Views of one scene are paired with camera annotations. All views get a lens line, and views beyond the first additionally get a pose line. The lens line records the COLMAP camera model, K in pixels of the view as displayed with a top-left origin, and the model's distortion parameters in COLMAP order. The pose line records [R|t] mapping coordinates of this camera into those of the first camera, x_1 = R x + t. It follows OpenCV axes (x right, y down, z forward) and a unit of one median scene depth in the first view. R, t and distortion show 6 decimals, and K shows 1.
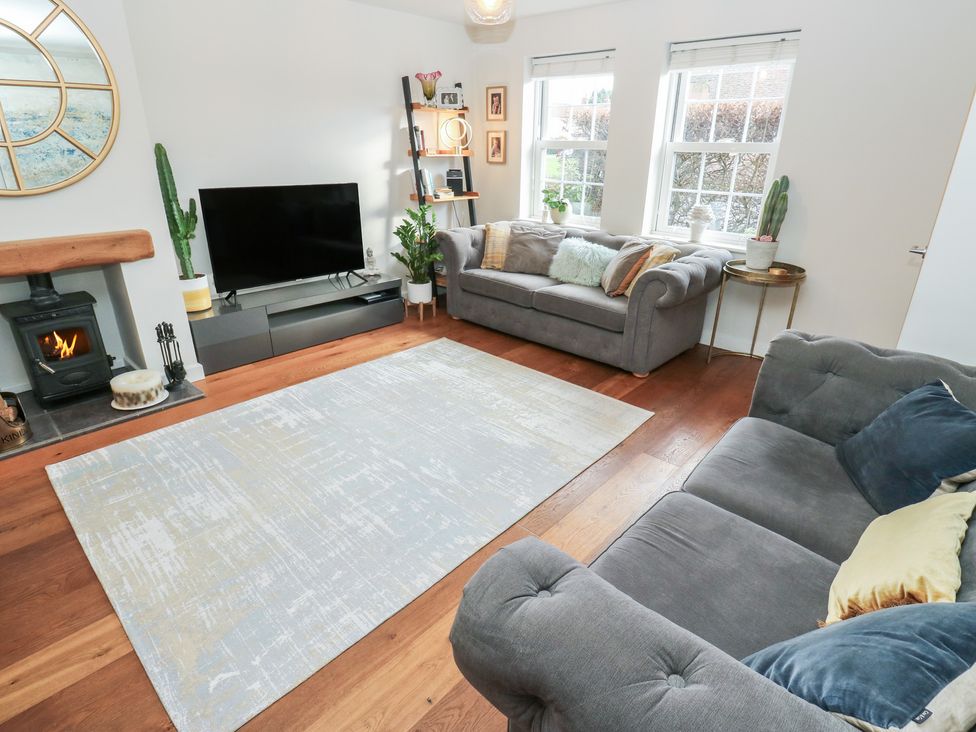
lens RADIAL K [[513.0, 0, 492.0], [0, 513.0, 361.5], [0, 0, 1]] dist [0.001768, -0.014577]
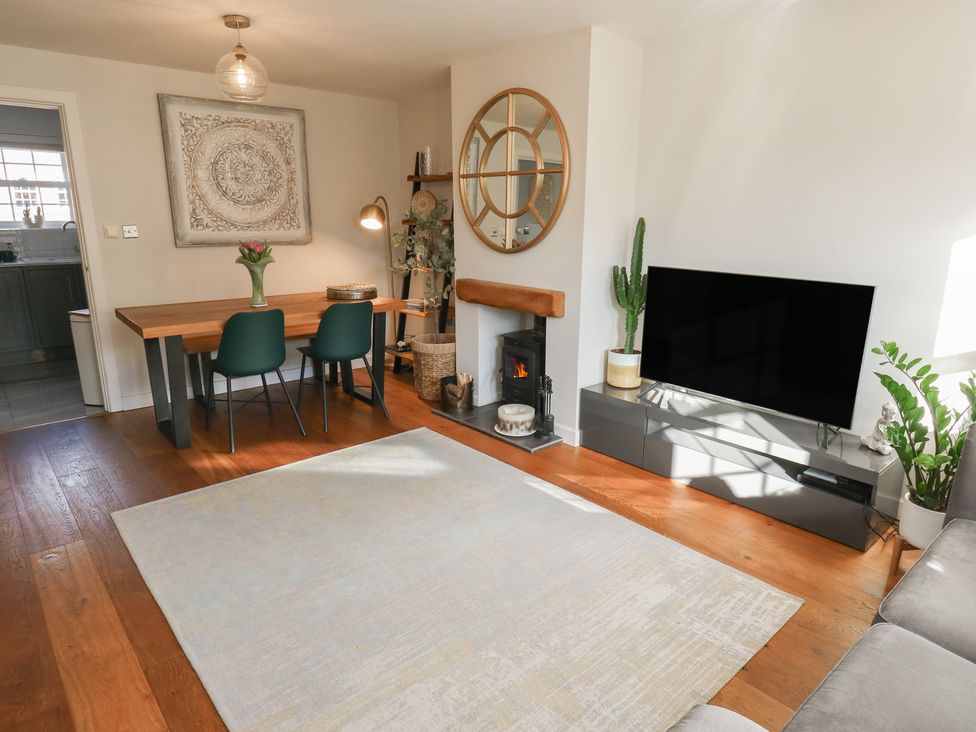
lens RADIAL K [[603.8, 0, 521.5], [0, 603.8, 366.1], [0, 0, 1]] dist [0.000775, -0.000081]
pose [[-0.073803, 0.226377, -0.971240, 0.512251], [-0.402148, 0.884447, 0.236706, -0.324086], [0.912595, 0.408052, 0.025762, 0.792281]]
